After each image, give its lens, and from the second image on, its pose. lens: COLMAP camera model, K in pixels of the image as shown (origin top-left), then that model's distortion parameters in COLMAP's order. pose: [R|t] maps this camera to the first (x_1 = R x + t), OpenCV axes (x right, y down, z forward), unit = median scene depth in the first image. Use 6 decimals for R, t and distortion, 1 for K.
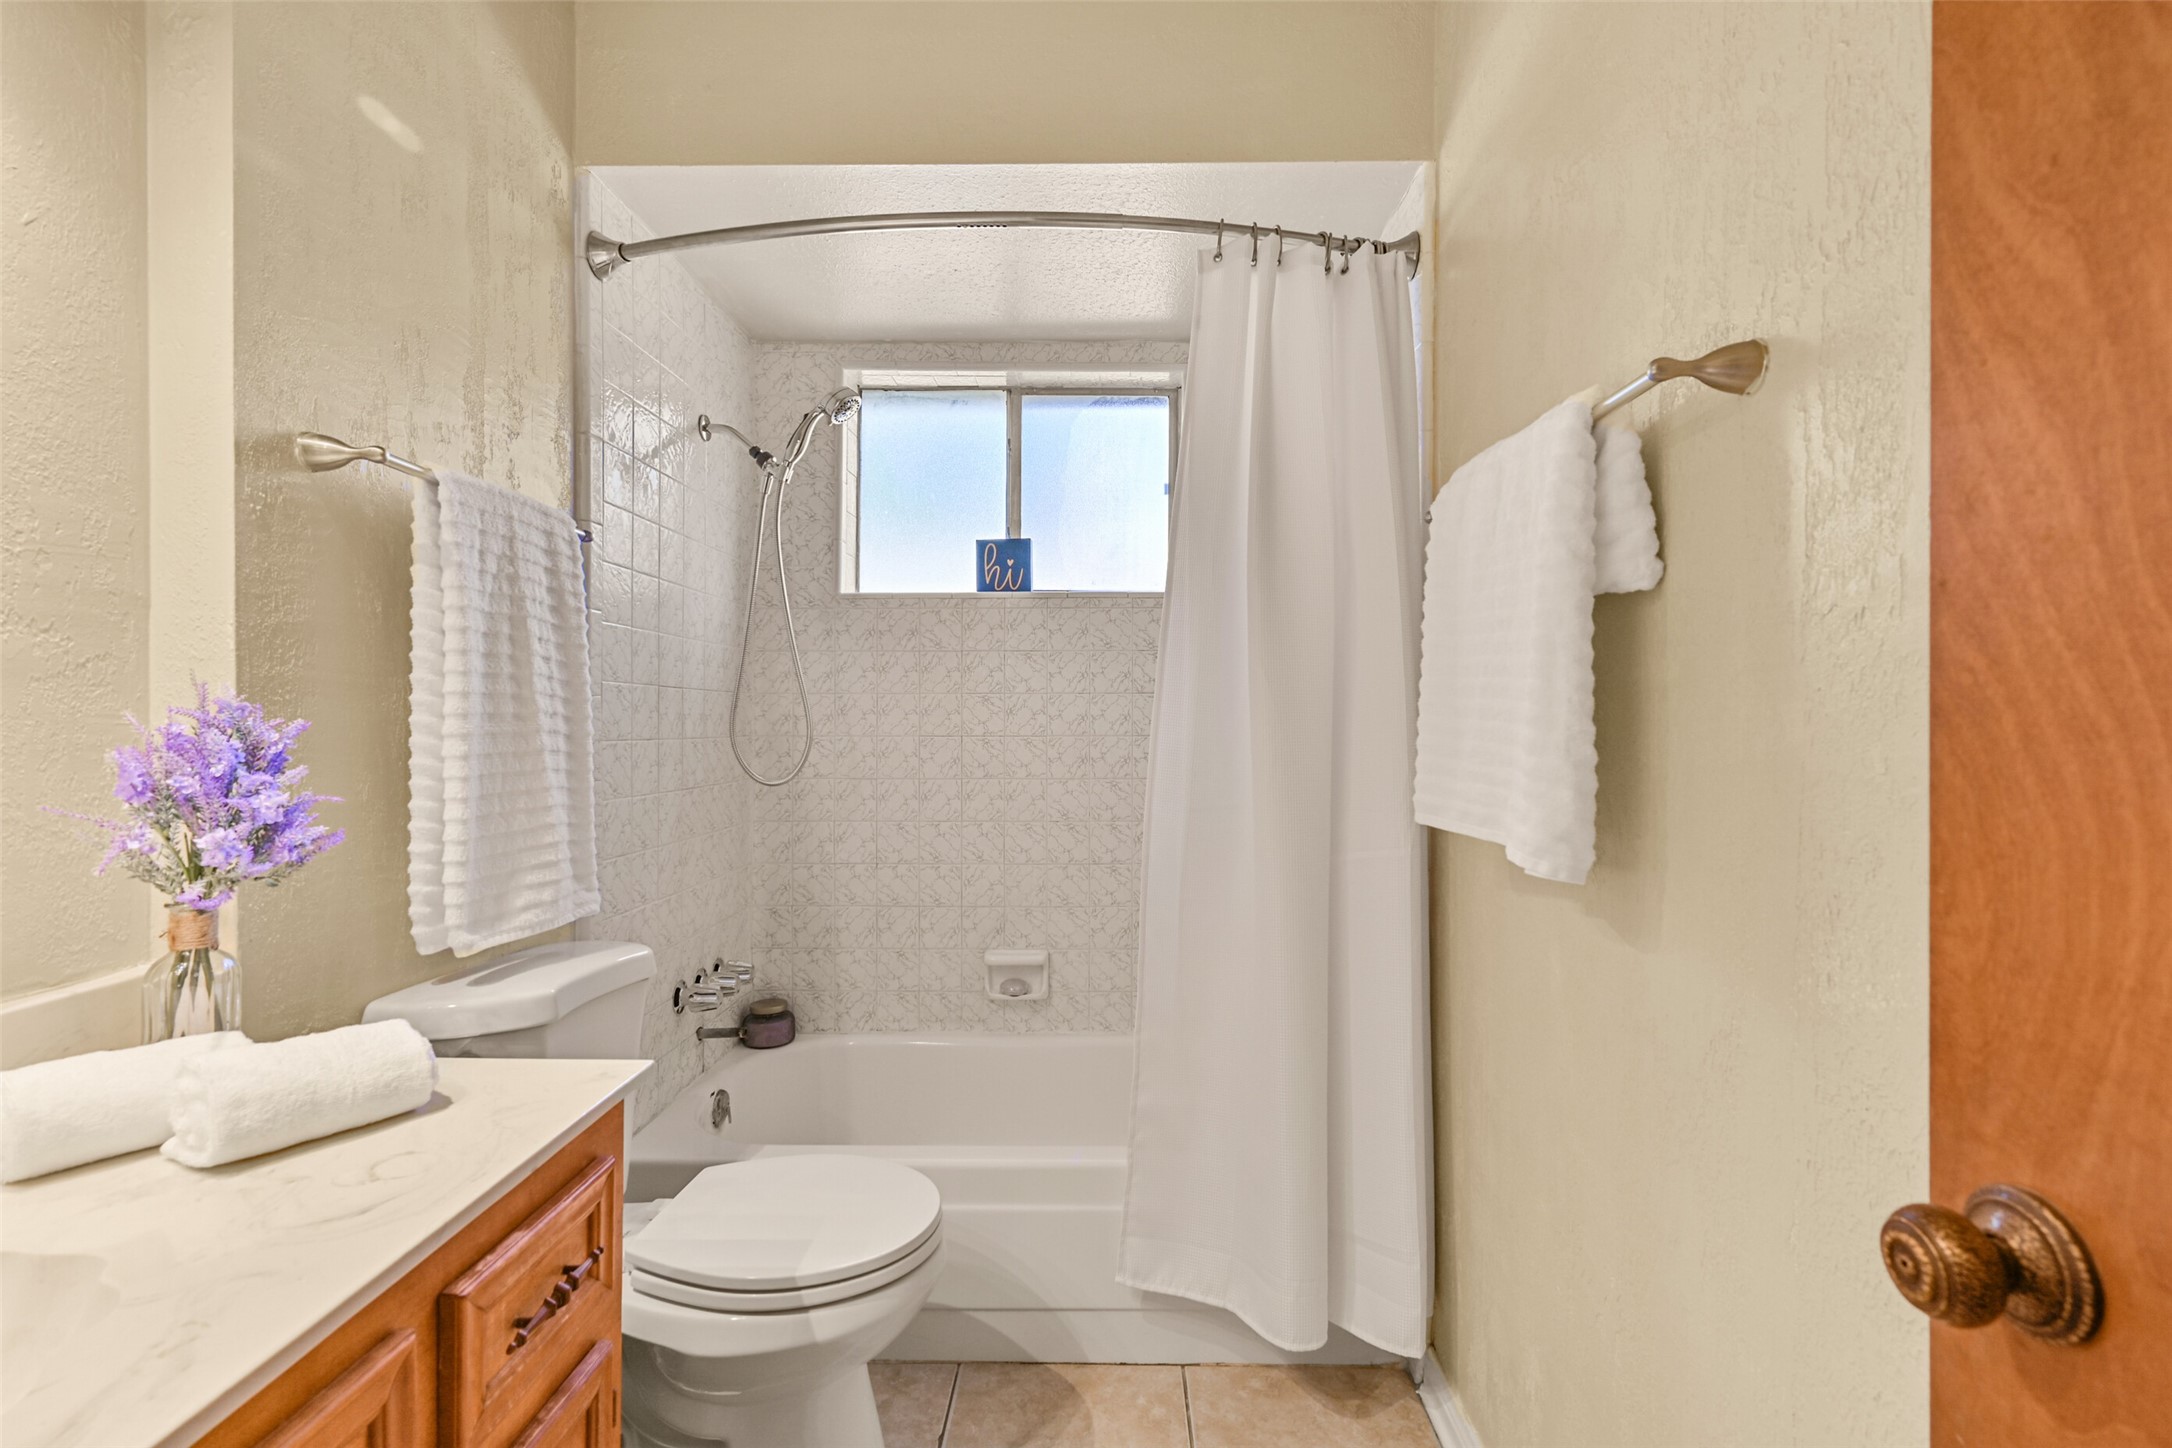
lens RADIAL K [[993.1, 0, 1094.2], [0, 993.1, 724.1], [0, 0, 1]] dist [0.008441, 0.000546]
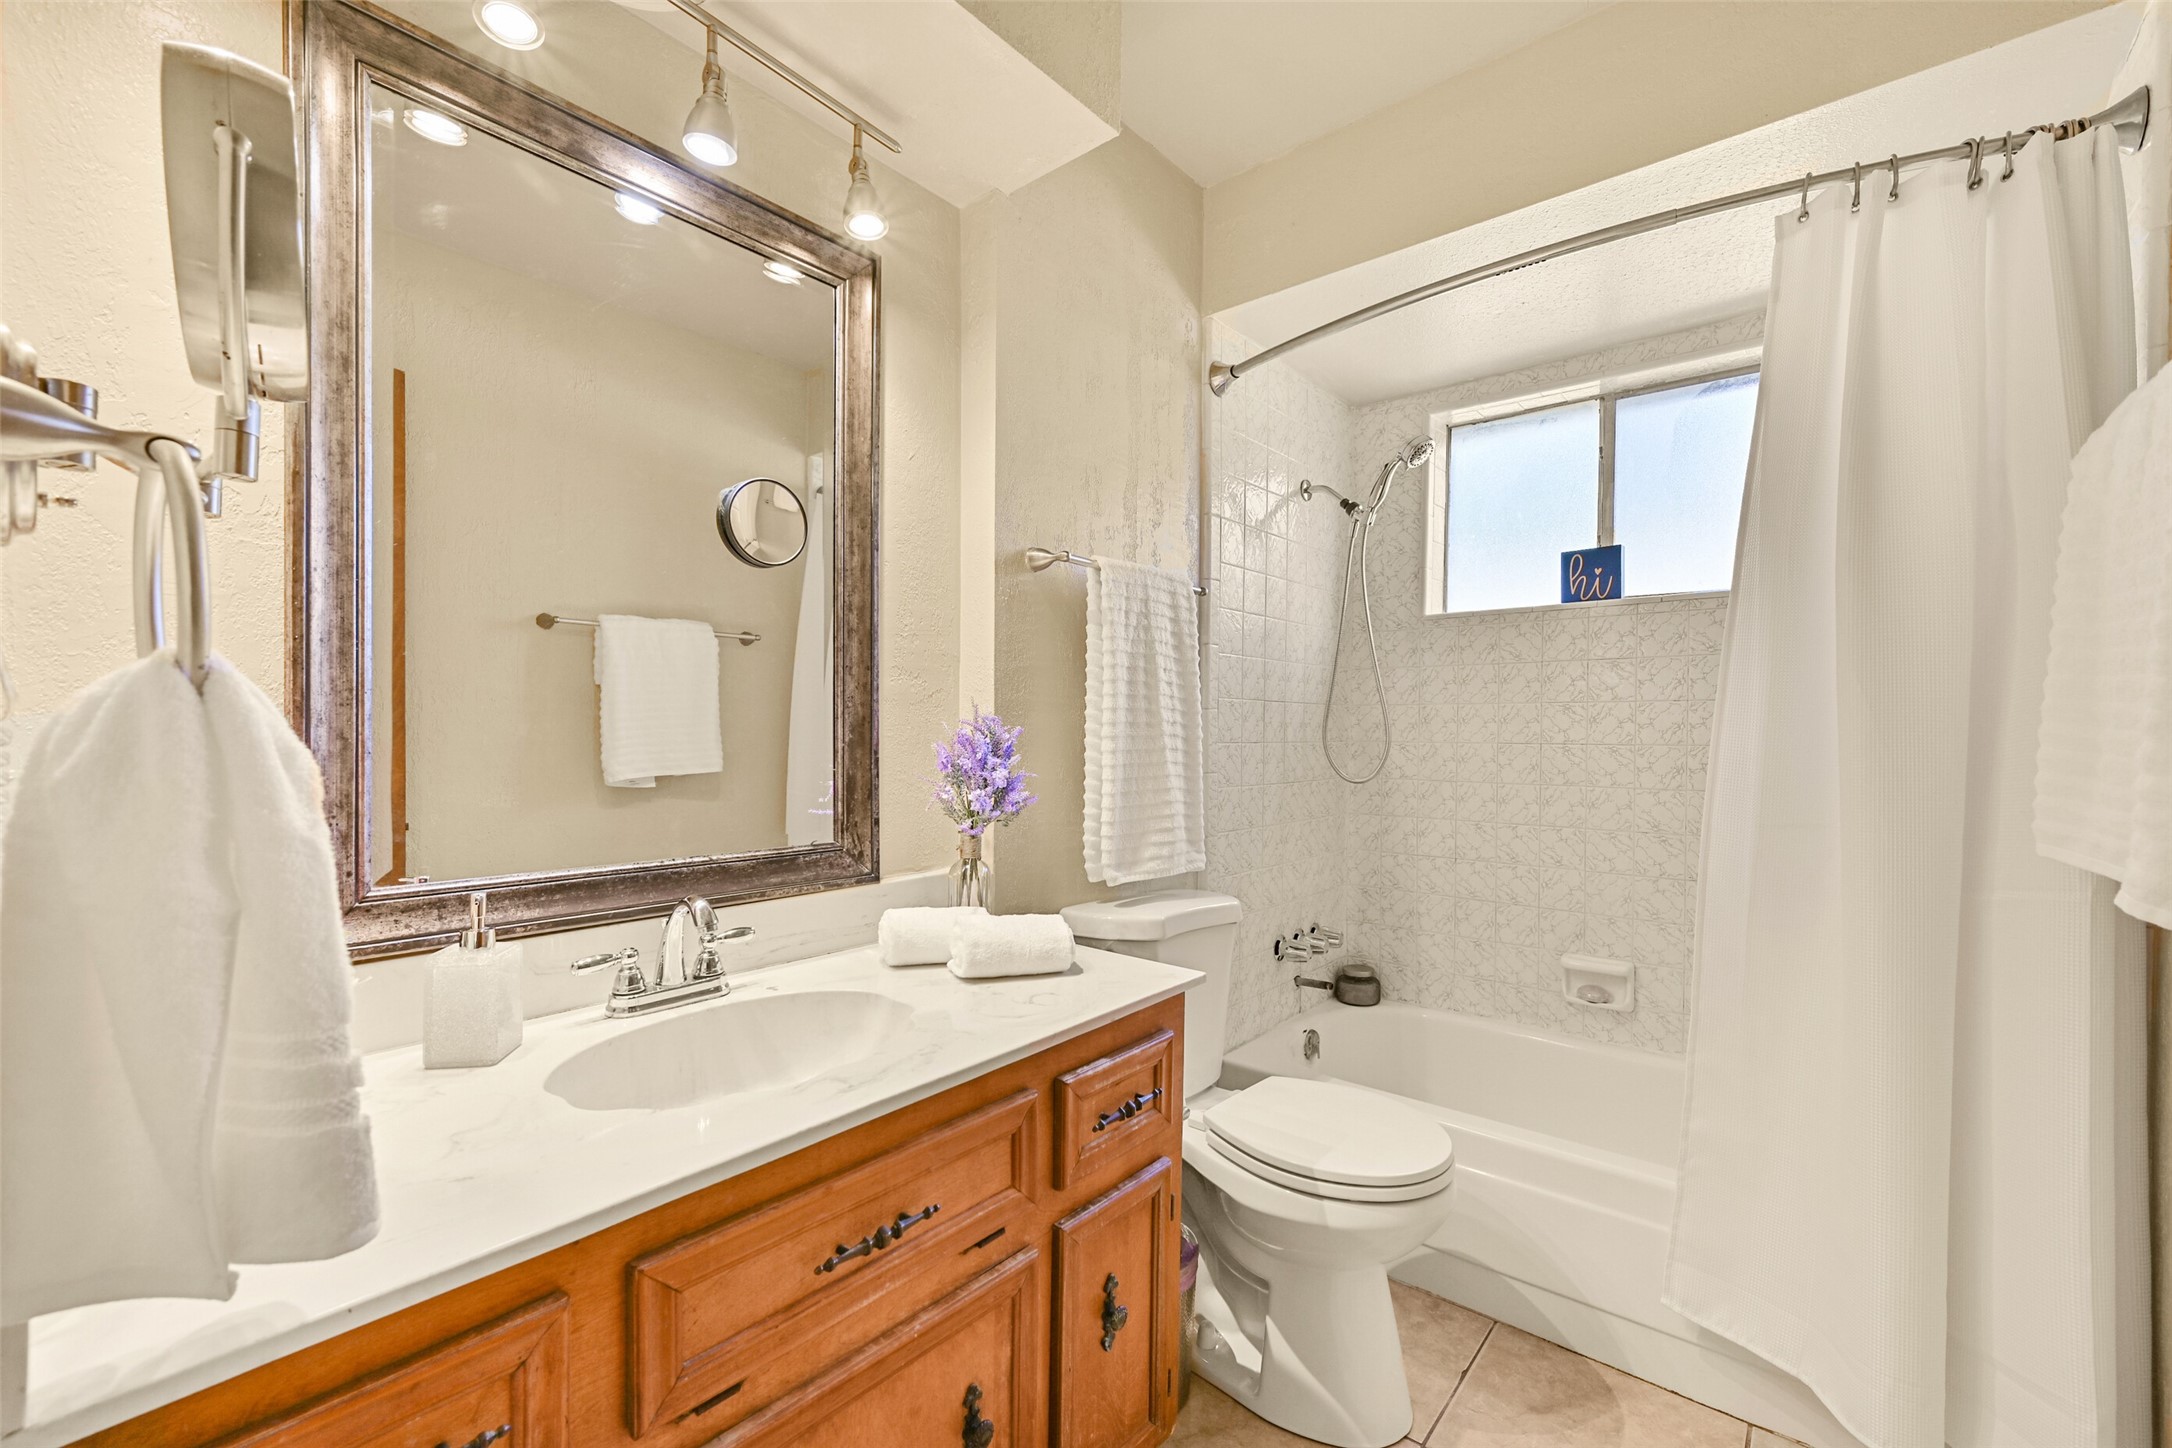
lens RADIAL K [[880.0, 0, 1068.9], [0, 880.0, 729.0], [0, 0, 1]] dist [0.007252, -0.000120]
pose [[0.772605, 0.003393, -0.634878, 0.121360], [-0.005370, 0.999985, -0.001191, 0.000909], [0.634864, 0.004330, 0.772611, -0.043609]]
